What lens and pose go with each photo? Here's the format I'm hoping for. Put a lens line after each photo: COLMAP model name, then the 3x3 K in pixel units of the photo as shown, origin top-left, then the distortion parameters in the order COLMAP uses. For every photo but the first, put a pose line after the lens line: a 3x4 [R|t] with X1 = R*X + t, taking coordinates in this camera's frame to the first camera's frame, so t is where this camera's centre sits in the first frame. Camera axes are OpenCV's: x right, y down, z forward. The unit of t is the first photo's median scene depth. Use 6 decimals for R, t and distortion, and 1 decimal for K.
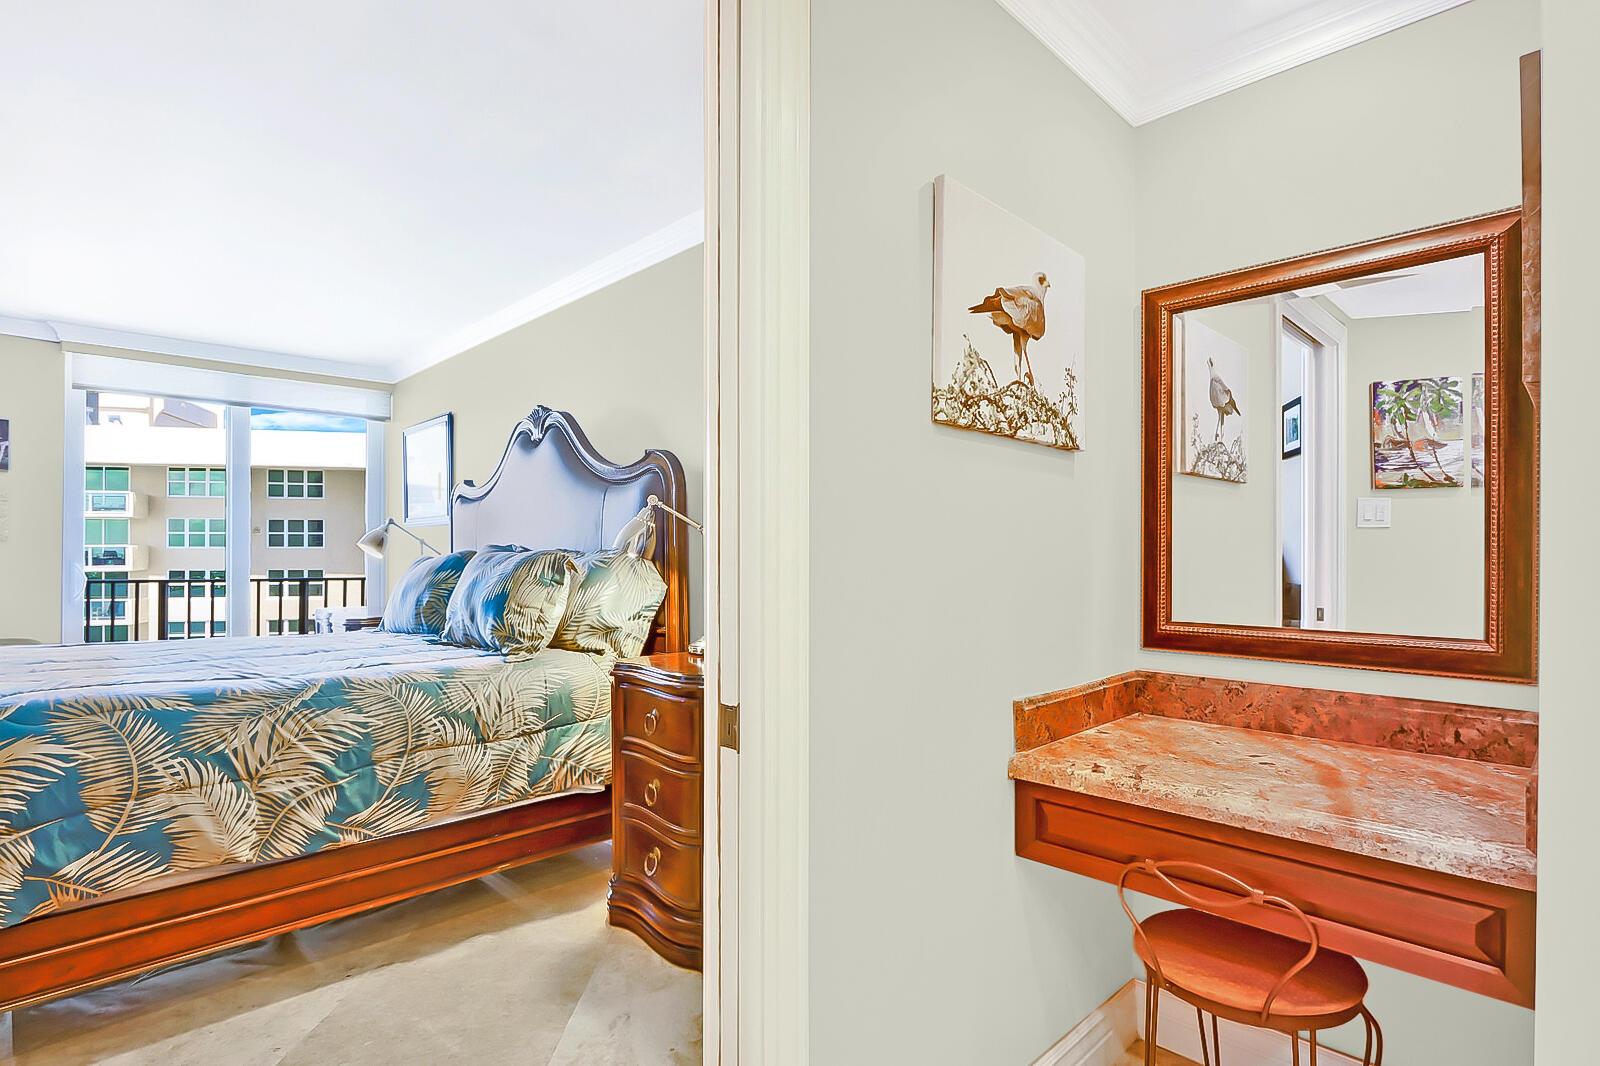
lens RADIAL K [[800.5, 0, 797.3], [0, 800.5, 563.5], [0, 0, 1]] dist [-0.000830, 0.000101]
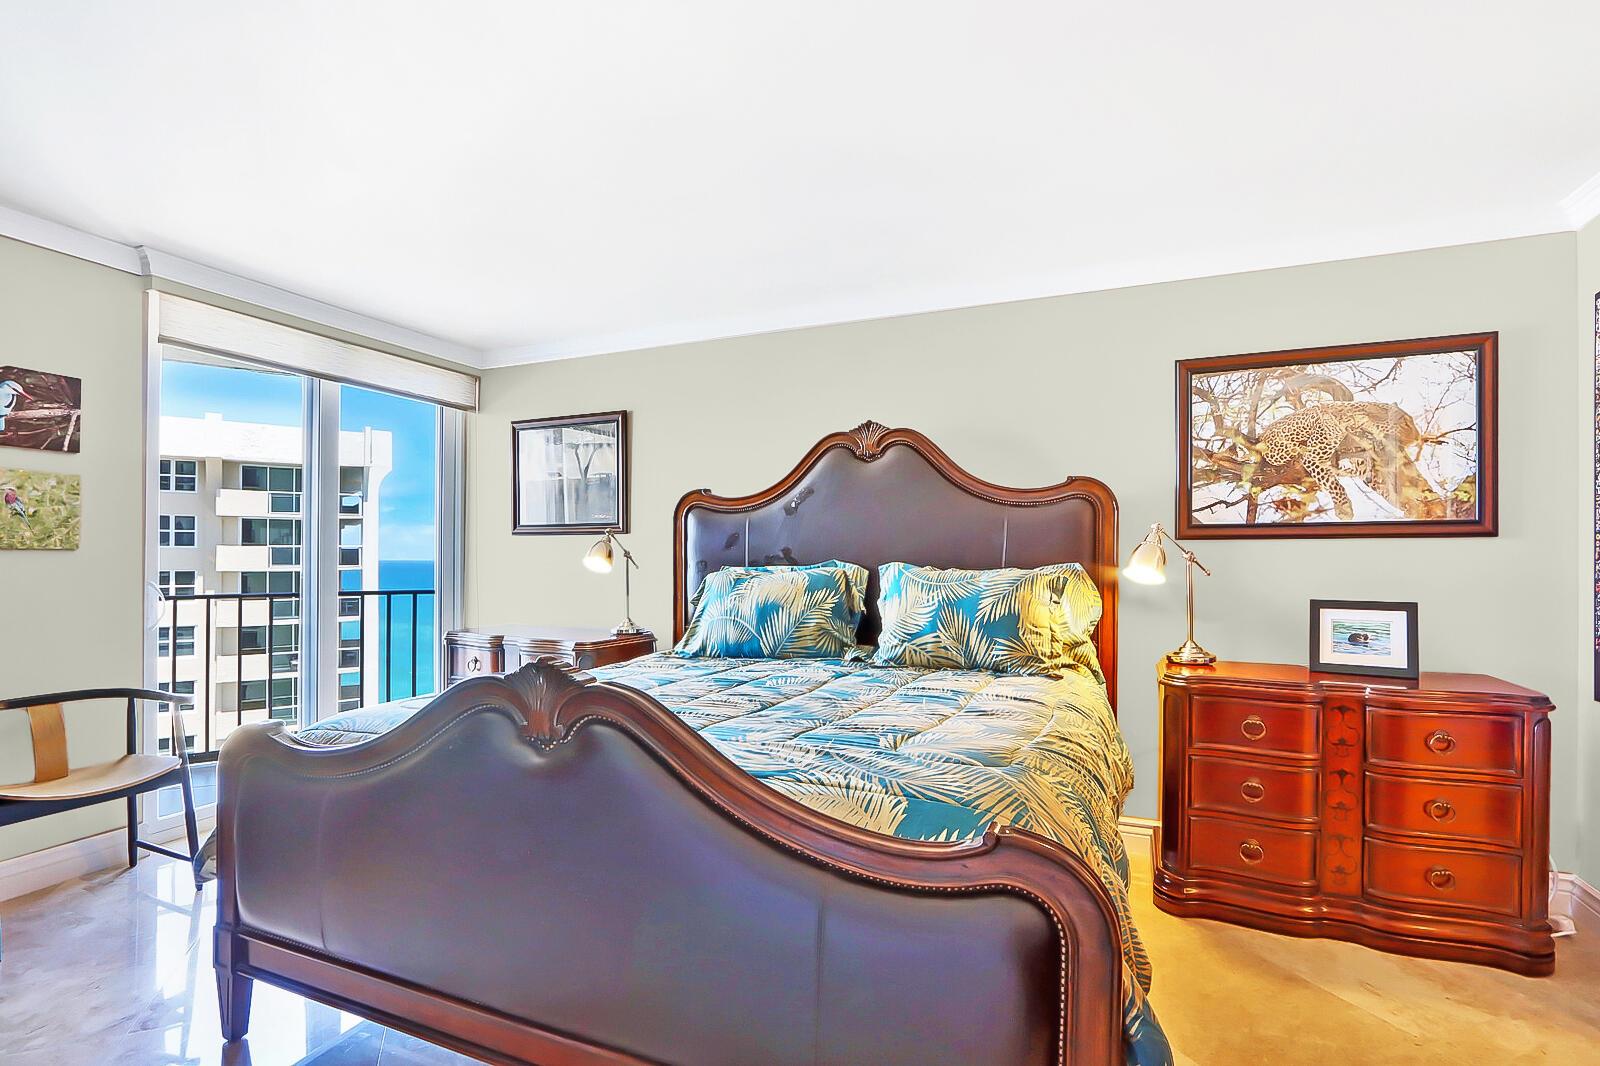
lens RADIAL K [[754.6, 0, 800.2], [0, 754.6, 560.3], [0, 0, 1]] dist [0.001075, -0.000311]
pose [[0.924512, 0.001230, 0.381151, -0.908753], [-0.000828, 0.999999, -0.001218, -0.027423], [-0.381152, 0.000811, 0.924512, 0.201509]]
